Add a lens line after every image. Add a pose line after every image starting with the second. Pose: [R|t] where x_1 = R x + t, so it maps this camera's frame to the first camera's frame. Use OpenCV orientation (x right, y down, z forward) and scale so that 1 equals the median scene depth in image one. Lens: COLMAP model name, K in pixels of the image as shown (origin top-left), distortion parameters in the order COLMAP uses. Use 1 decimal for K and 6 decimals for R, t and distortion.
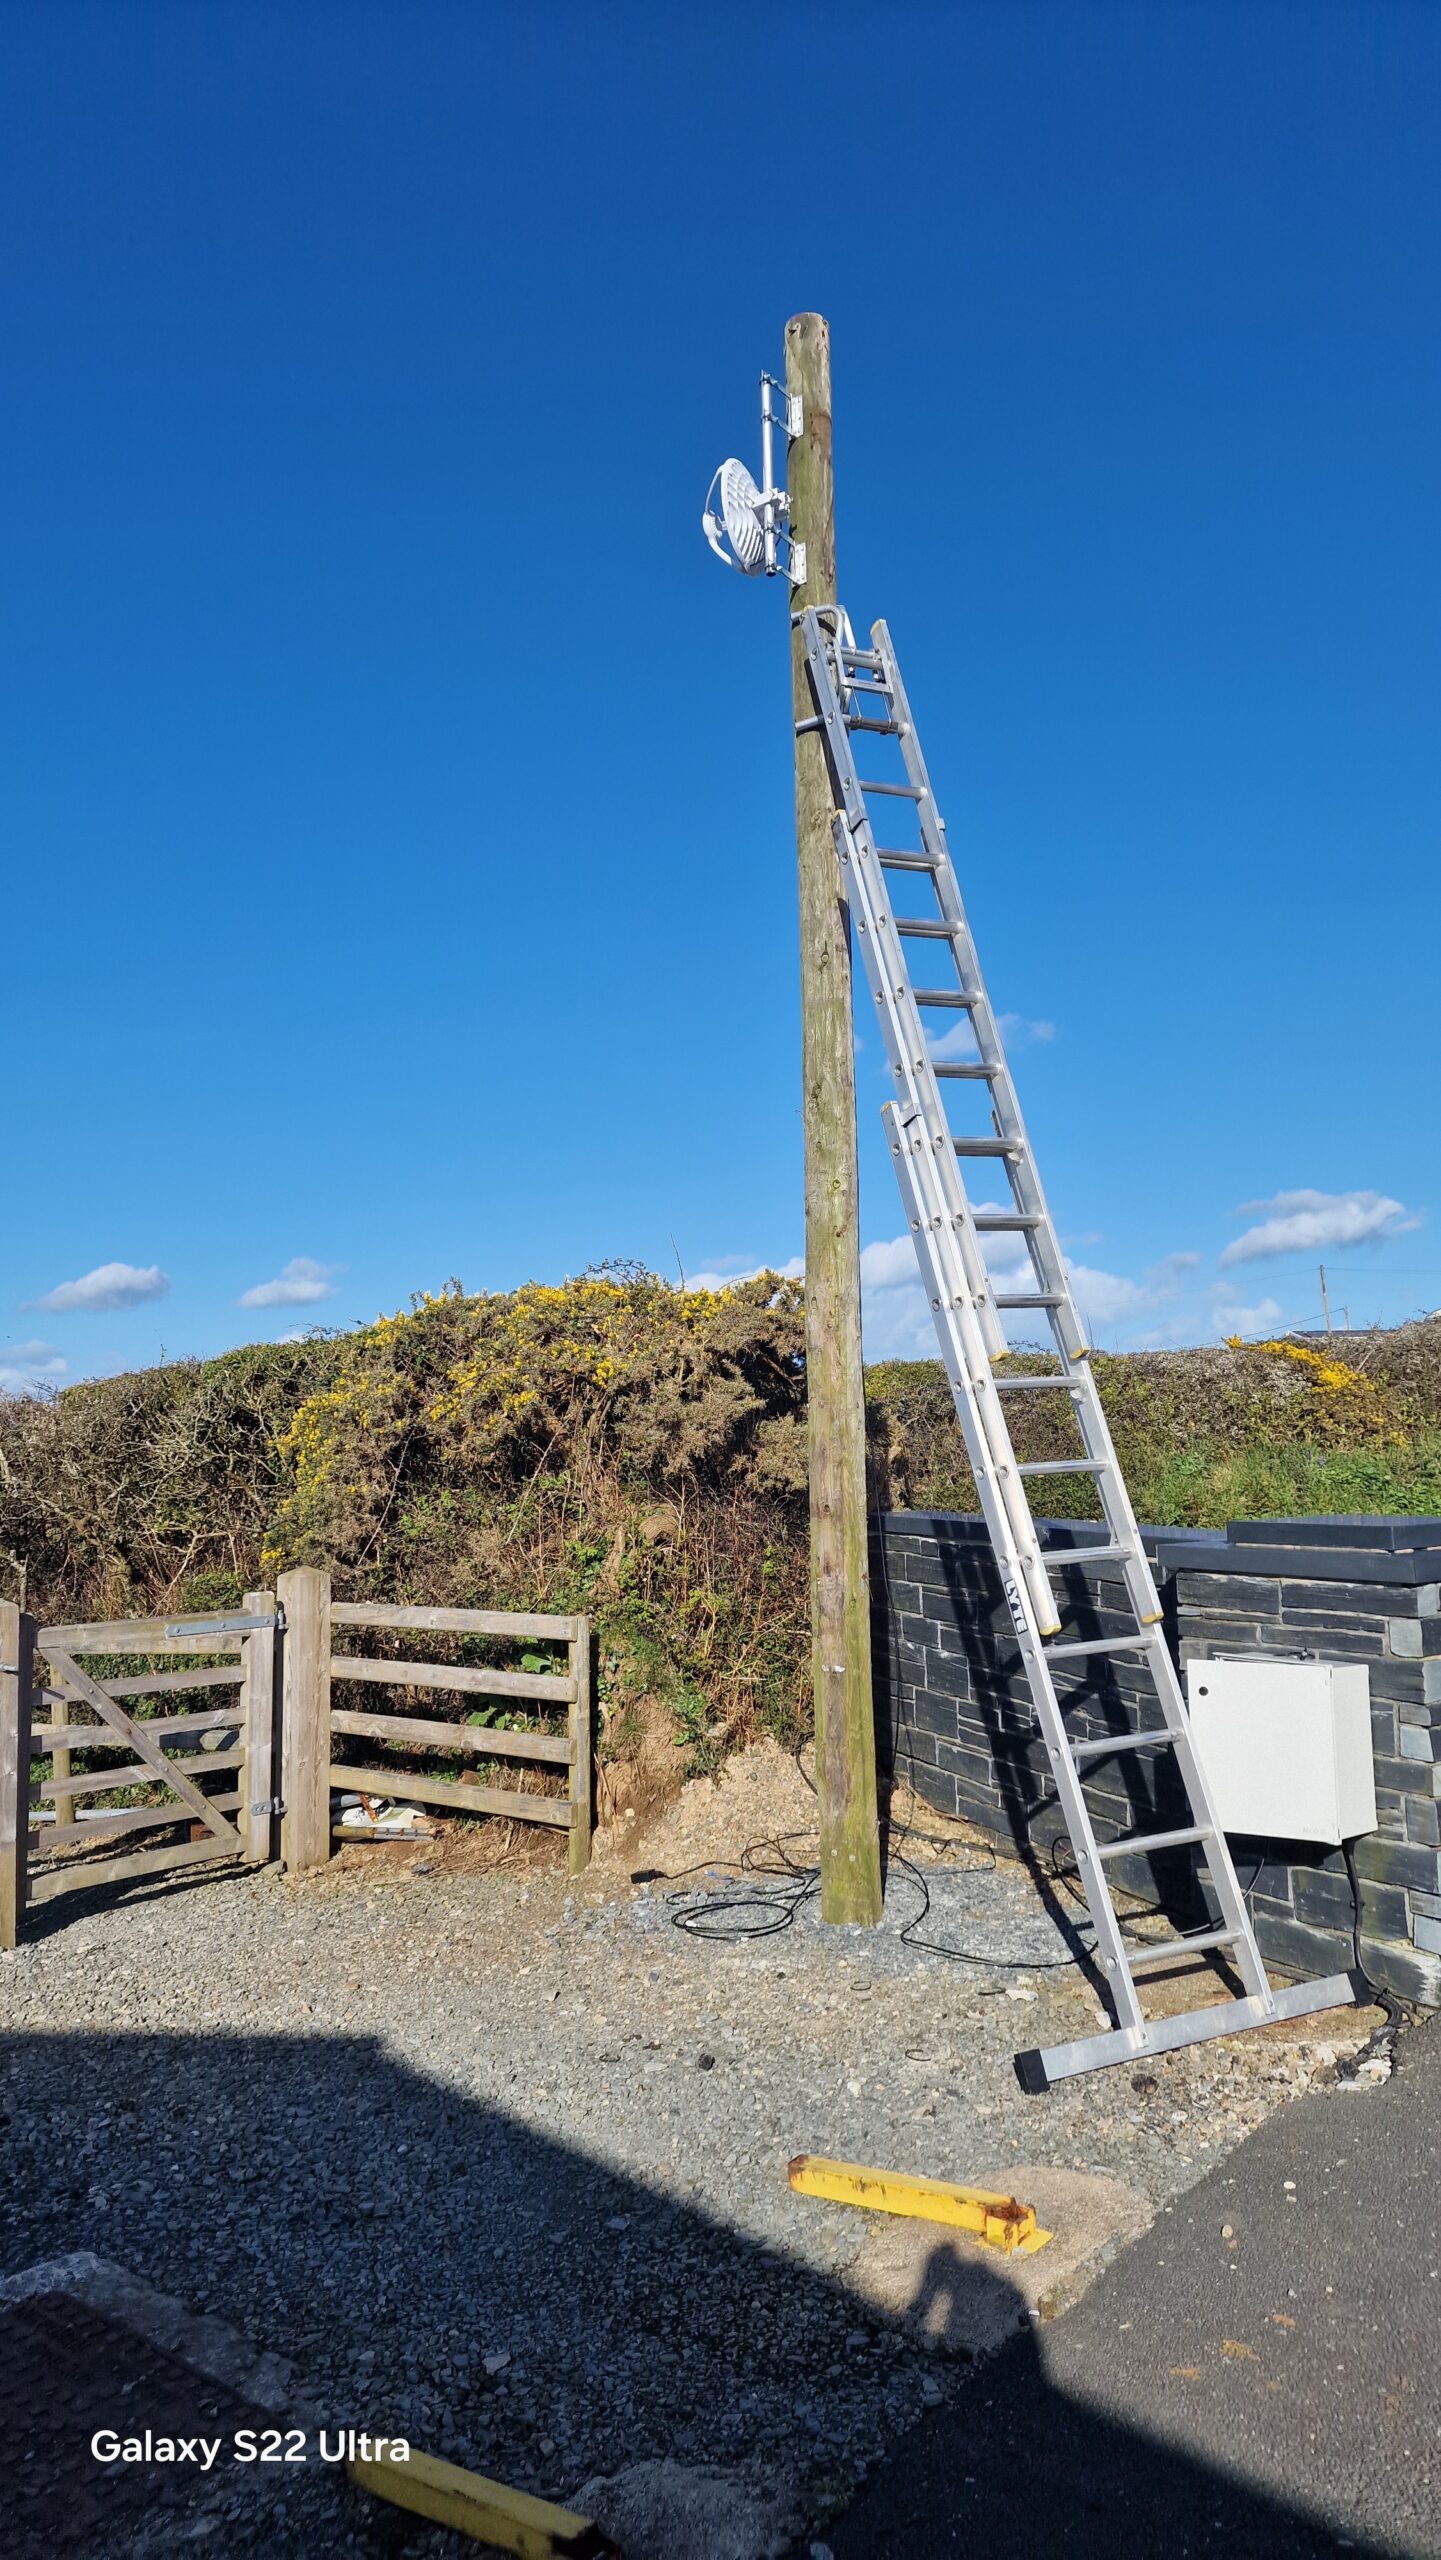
lens RADIAL K [[1667.6, 0, 734.5], [0, 1667.6, 1289.2], [0, 0, 1]] dist [0.090932, -0.077173]
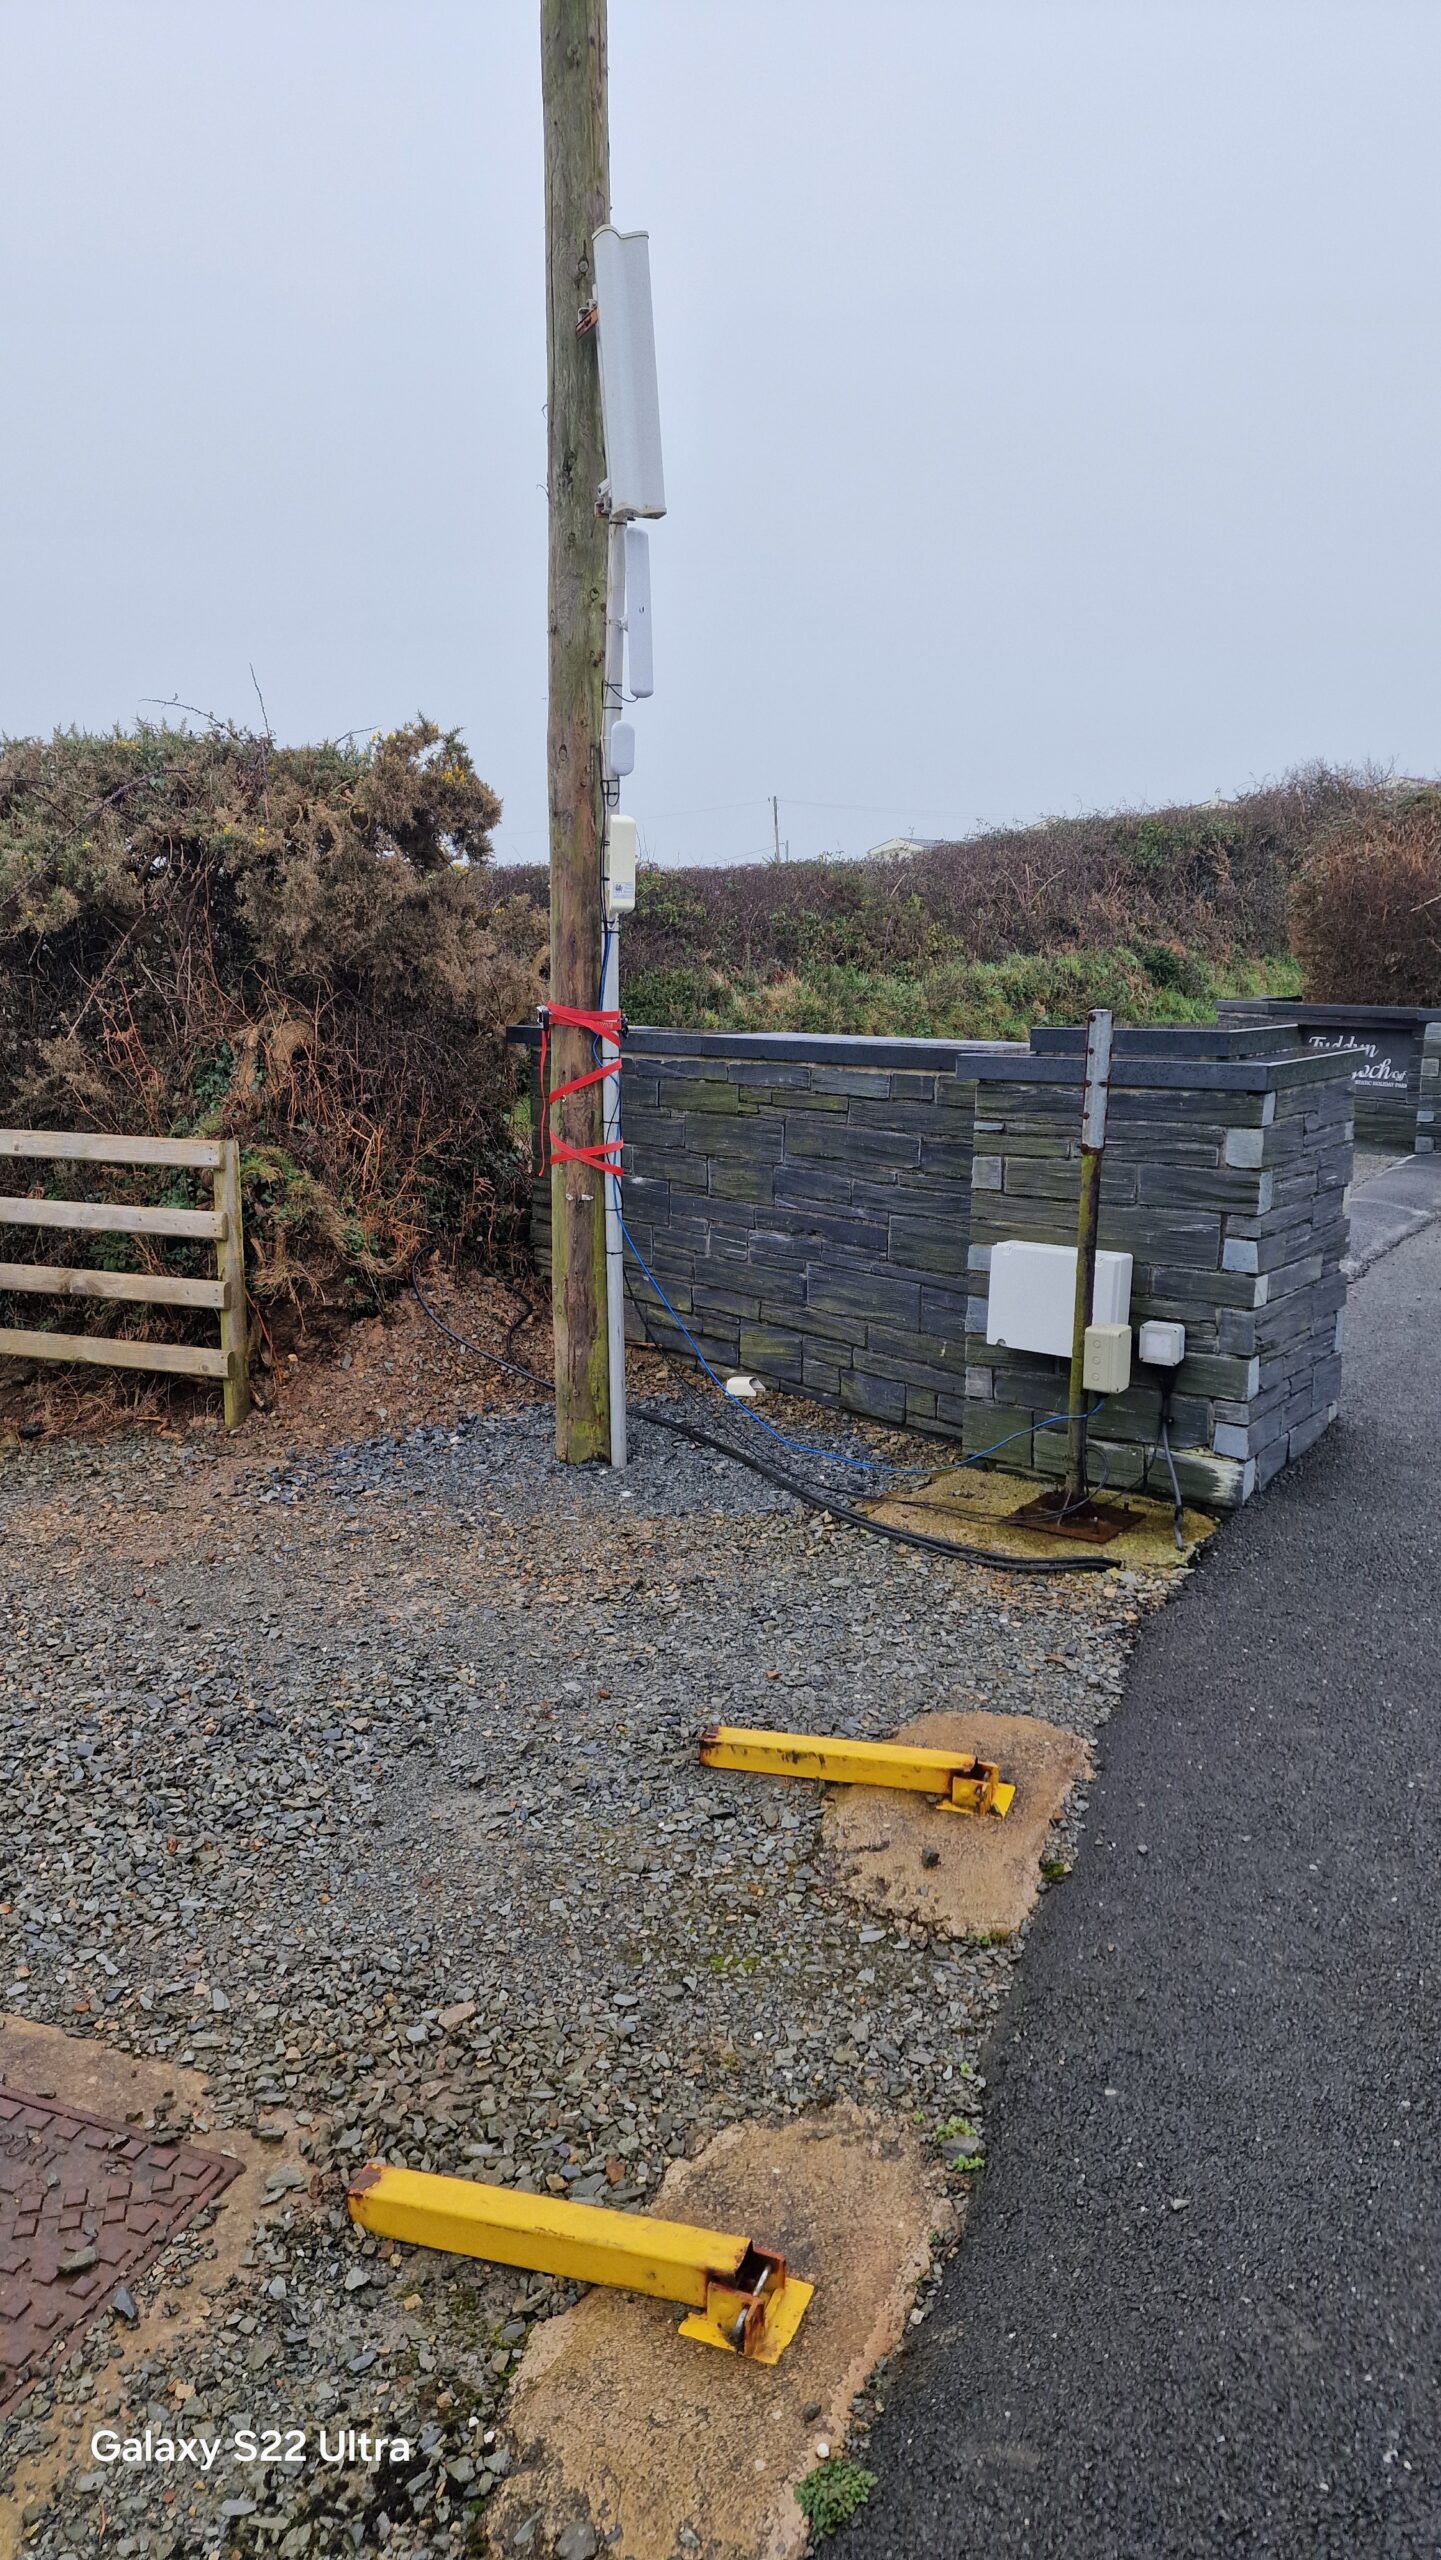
lens RADIAL K [[1667.6, 0, 706.0], [0, 1667.6, 1283.2], [0, 0, 1]] dist [0.090932, -0.077173]
pose [[0.953396, -0.035413, 0.299635, -0.118604], [-0.048071, 0.962575, 0.266719, 0.029468], [-0.297867, -0.268693, 0.916013, 0.146572]]
